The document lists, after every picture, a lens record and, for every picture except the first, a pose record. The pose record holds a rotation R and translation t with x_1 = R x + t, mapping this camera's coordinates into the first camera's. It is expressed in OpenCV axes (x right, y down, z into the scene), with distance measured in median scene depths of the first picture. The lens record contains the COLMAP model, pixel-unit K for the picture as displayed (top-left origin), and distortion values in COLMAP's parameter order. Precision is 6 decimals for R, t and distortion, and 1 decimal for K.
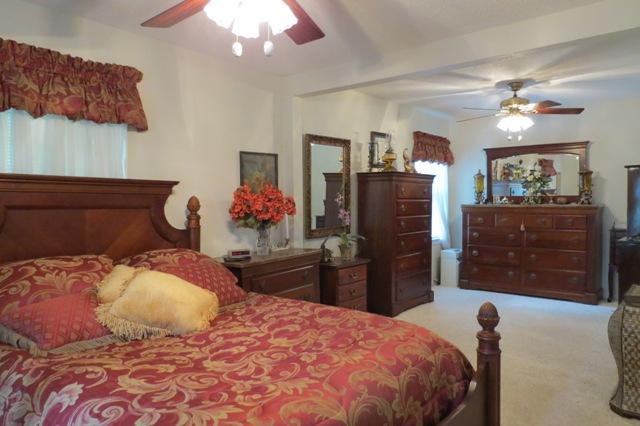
lens RADIAL K [[456.7, 0, 320.0], [0, 456.7, 213.0], [0, 0, 1]] dist [-0.025555, 0.006685]
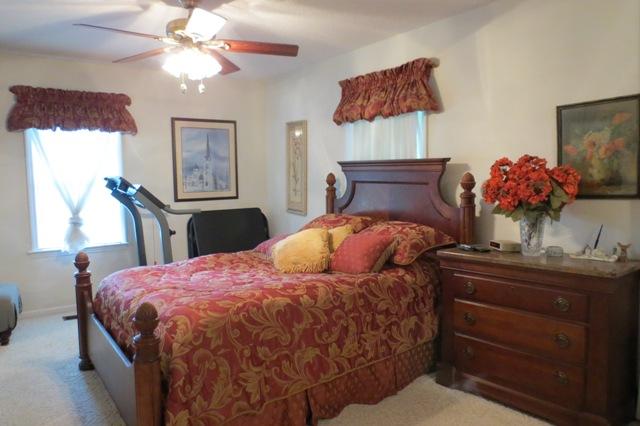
lens RADIAL K [[456.7, 0, 320.0], [0, 456.7, 213.0], [0, 0, 1]] dist [-0.025555, 0.006685]
pose [[-0.244297, 0.085374, -0.965935, 0.762464], [-0.014003, 0.995702, 0.091546, -0.039467], [0.969599, 0.035890, -0.242051, 1.043760]]
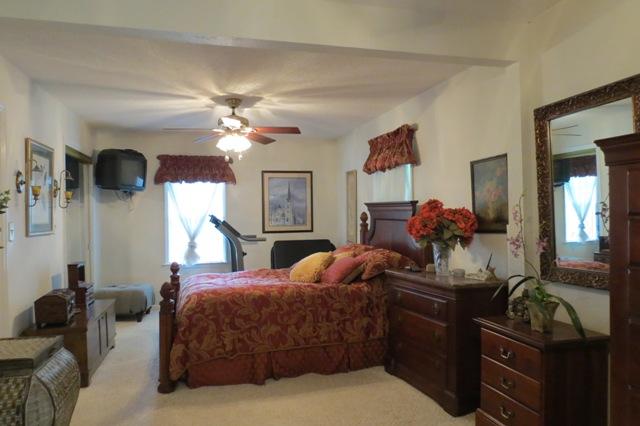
lens RADIAL K [[456.7, 0, 320.0], [0, 456.7, 213.0], [0, 0, 1]] dist [-0.025555, 0.006685]
pose [[-0.570642, 0.003716, -0.821191, 0.945156], [-0.012910, 0.999826, 0.013495, -0.051910], [0.821097, 0.018302, -0.570495, 1.610004]]
